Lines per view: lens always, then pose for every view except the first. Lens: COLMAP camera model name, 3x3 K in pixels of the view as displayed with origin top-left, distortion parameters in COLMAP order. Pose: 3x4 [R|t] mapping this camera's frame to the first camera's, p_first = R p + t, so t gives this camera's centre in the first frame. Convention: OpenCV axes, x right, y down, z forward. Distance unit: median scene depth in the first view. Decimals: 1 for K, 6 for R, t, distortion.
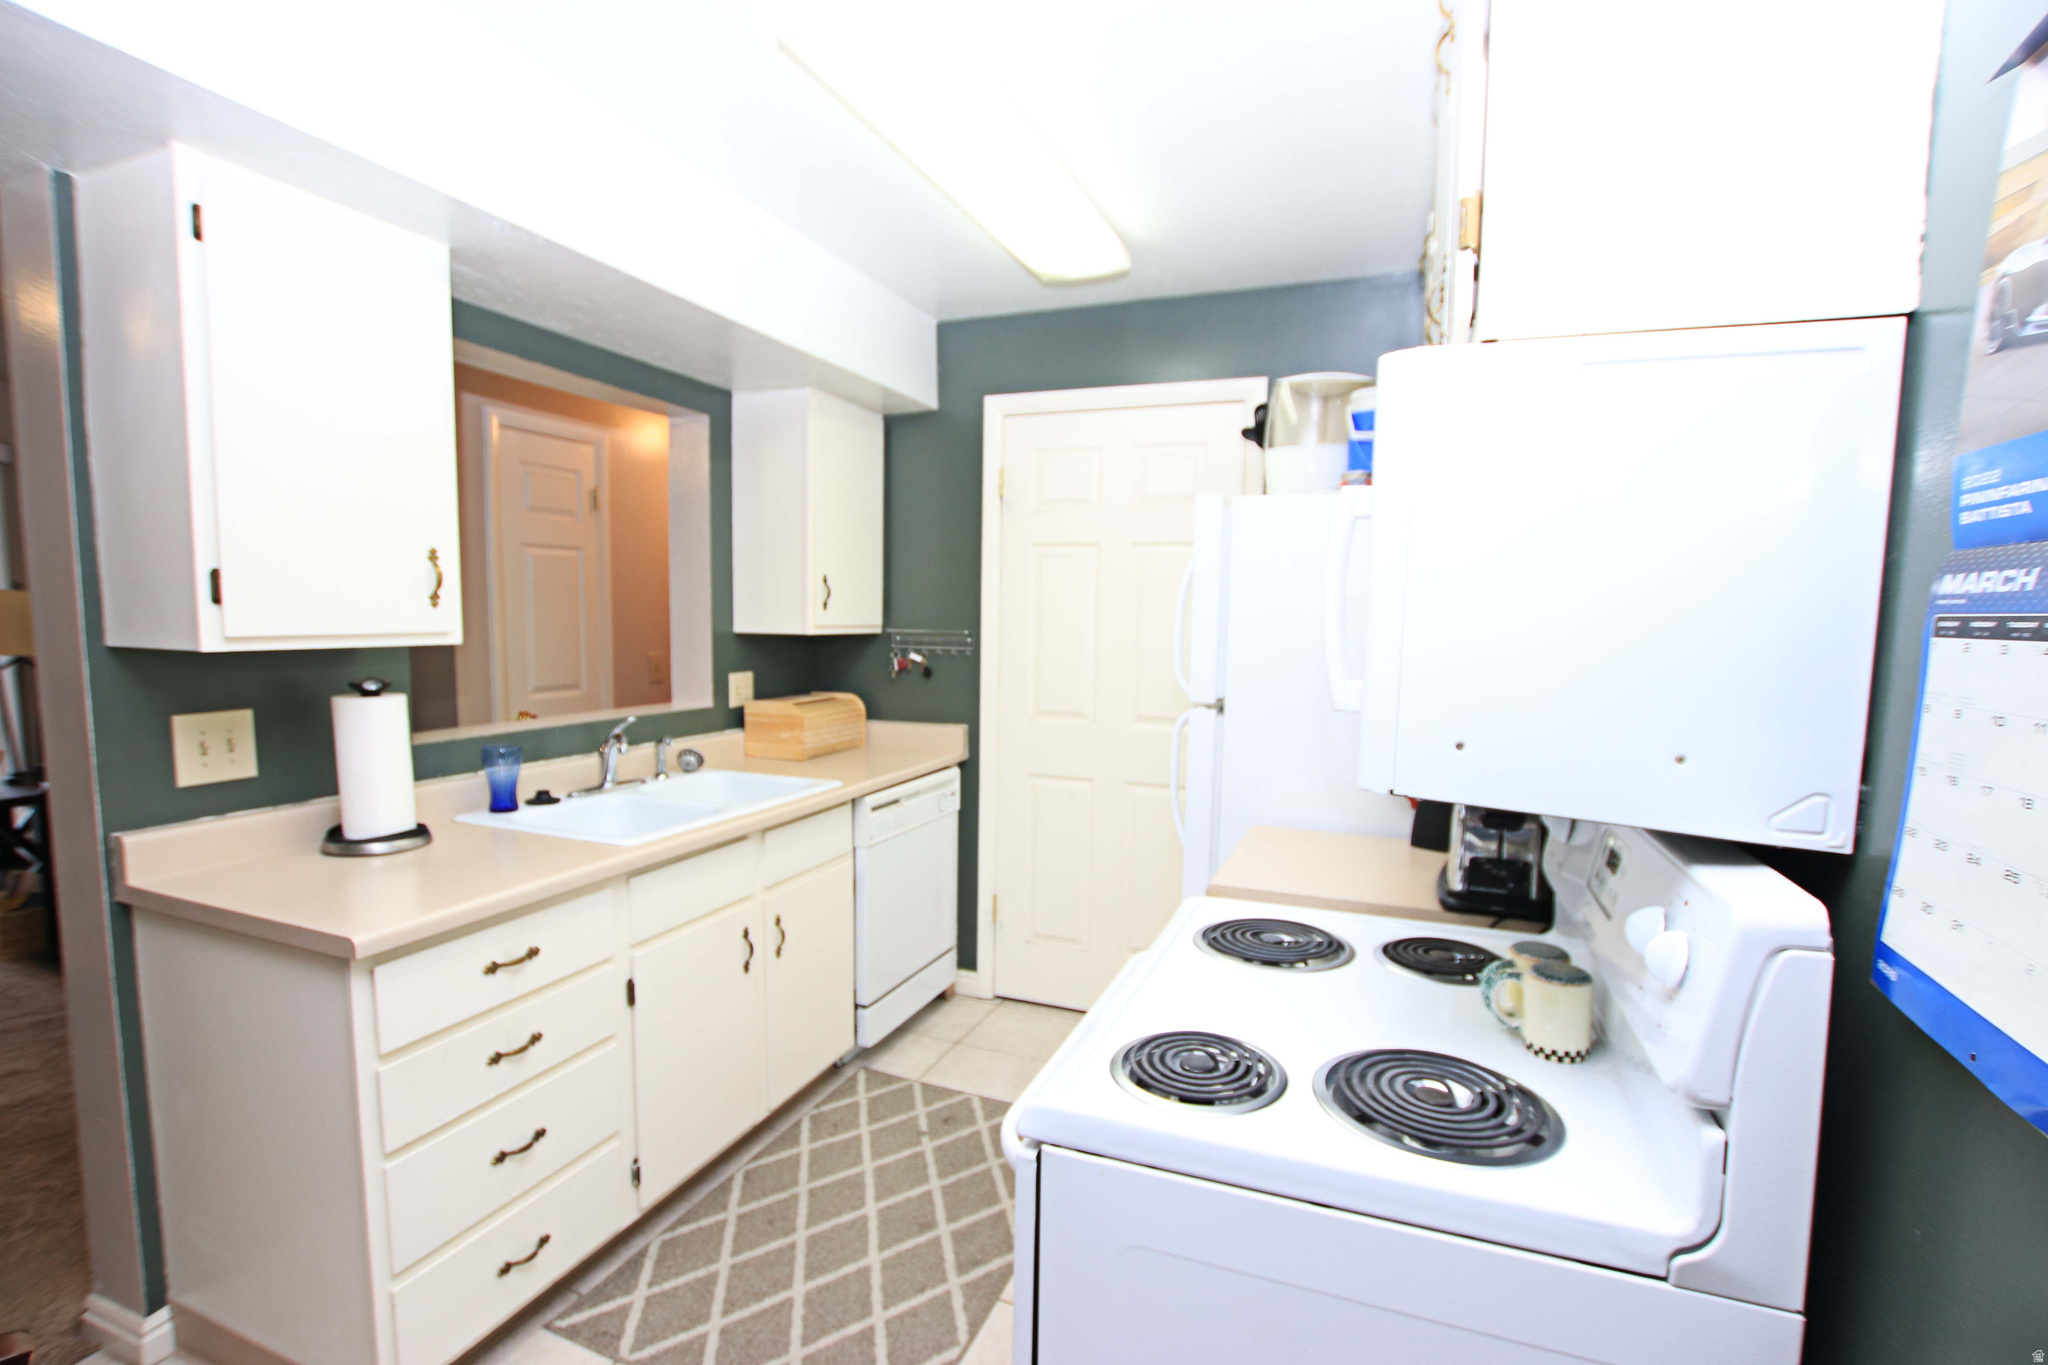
lens RADIAL K [[955.0, 0, 1021.7], [0, 955.0, 710.9], [0, 0, 1]] dist [0.000527, 0.000082]
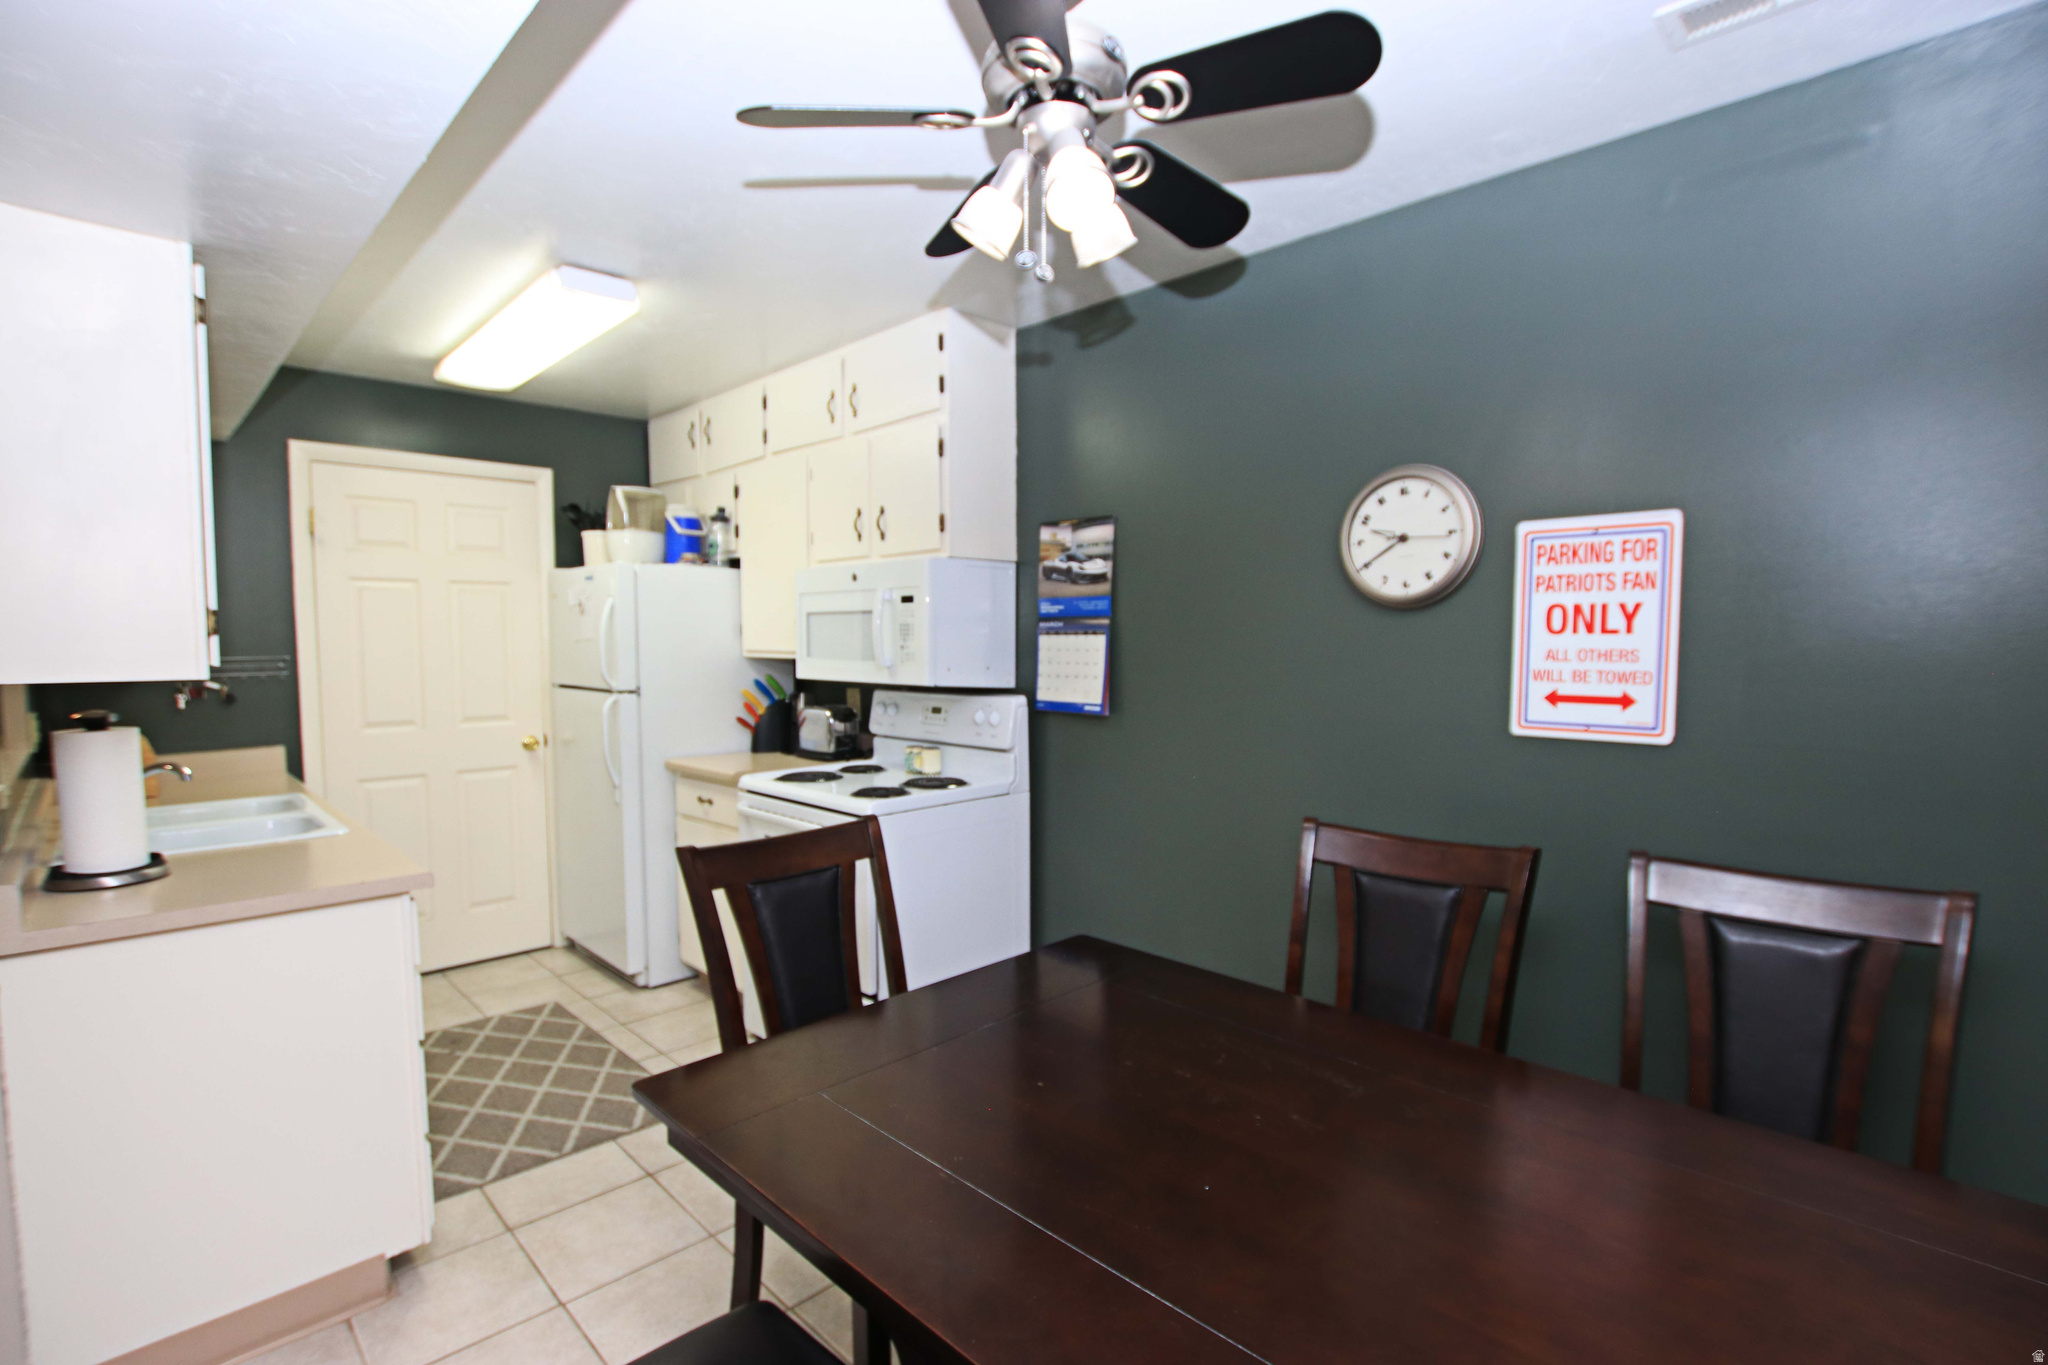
lens RADIAL K [[955.0, 0, 1021.0], [0, 955.0, 687.4], [0, 0, 1]] dist [0.000527, 0.000082]
pose [[0.404156, -0.070085, 0.912001, -1.064705], [0.106897, 0.993847, 0.029002, 0.011498], [-0.908422, 0.085769, 0.409161, -0.269734]]
